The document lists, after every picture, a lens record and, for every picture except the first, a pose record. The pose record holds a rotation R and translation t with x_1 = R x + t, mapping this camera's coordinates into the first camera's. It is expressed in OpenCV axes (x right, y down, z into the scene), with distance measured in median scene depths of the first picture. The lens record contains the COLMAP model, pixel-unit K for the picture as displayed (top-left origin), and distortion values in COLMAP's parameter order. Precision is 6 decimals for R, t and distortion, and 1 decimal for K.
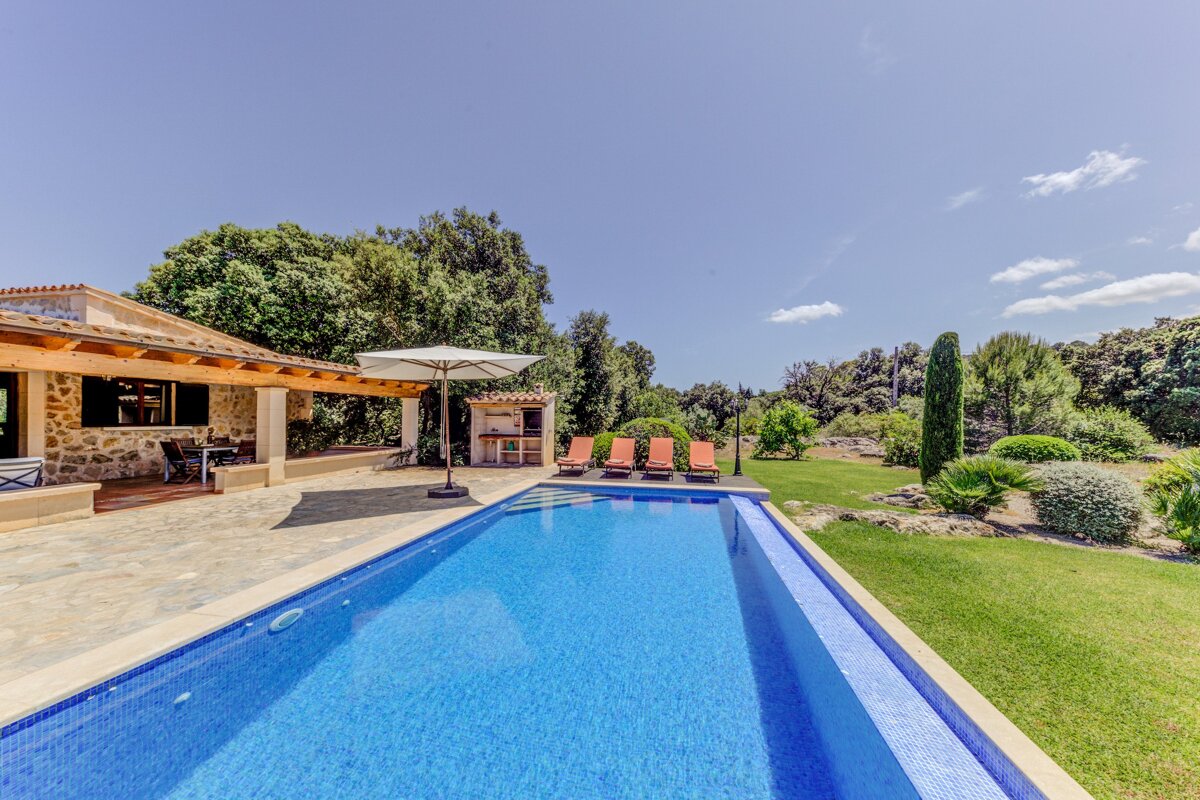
lens RADIAL K [[415.8, 0, 586.2], [0, 415.8, 414.5], [0, 0, 1]] dist [0.031608, -0.000965]
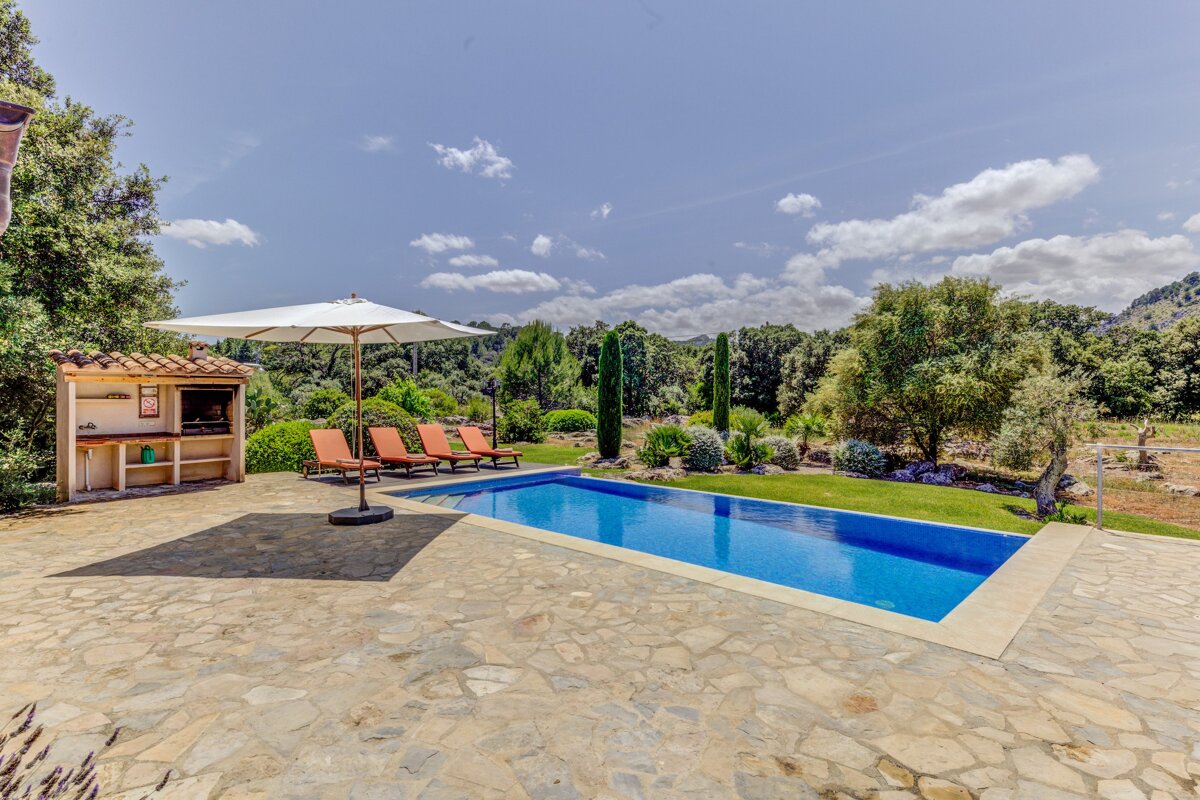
lens RADIAL K [[599.0, 0, 594.5], [0, 599.0, 414.3], [0, 0, 1]] dist [0.024985, -0.000050]
pose [[0.511368, -0.031629, 0.858780, -0.570694], [-0.005518, 0.999181, 0.040086, -0.011366], [-0.859344, -0.025238, 0.510775, 0.105088]]
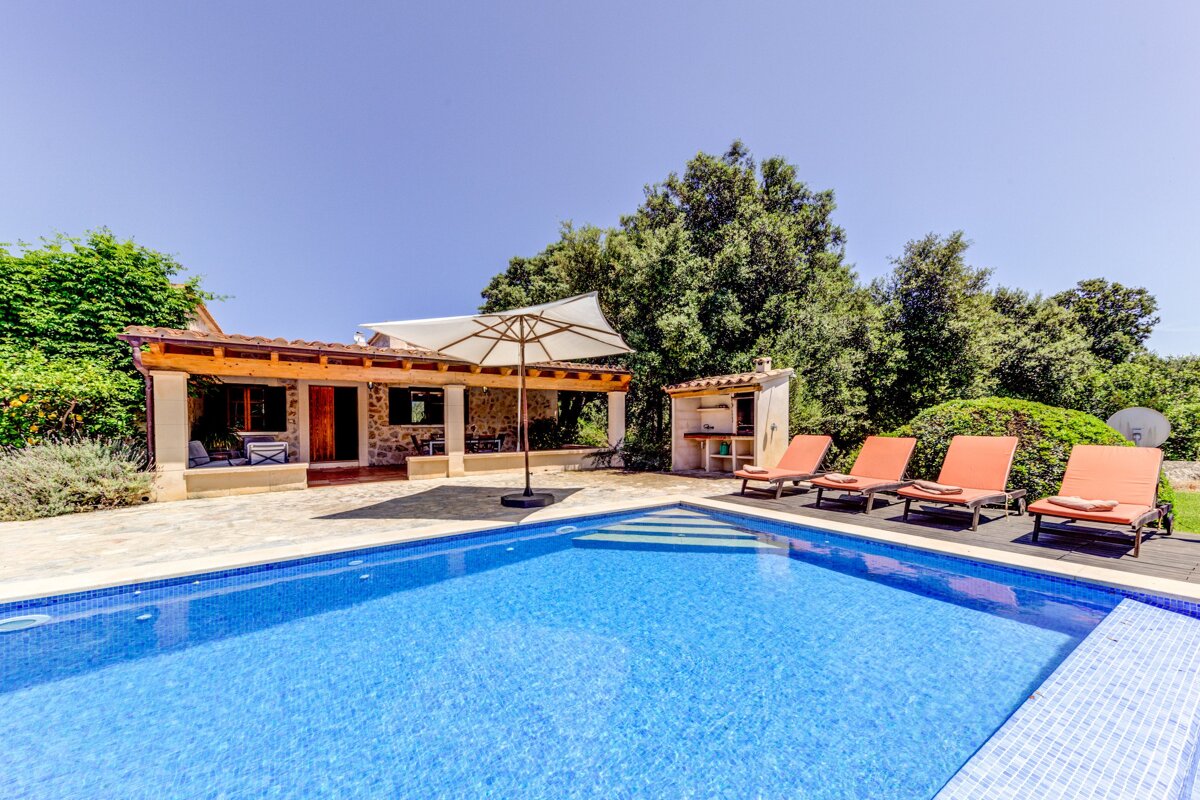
lens RADIAL K [[431.3, 0, 590.9], [0, 431.3, 433.8], [0, 0, 1]] dist [0.027345, -0.002200]
pose [[0.718200, -0.001265, -0.695836, 0.183256], [0.023158, 0.999488, 0.022085, 0.028156], [0.695451, -0.031976, 0.717861, 0.301161]]
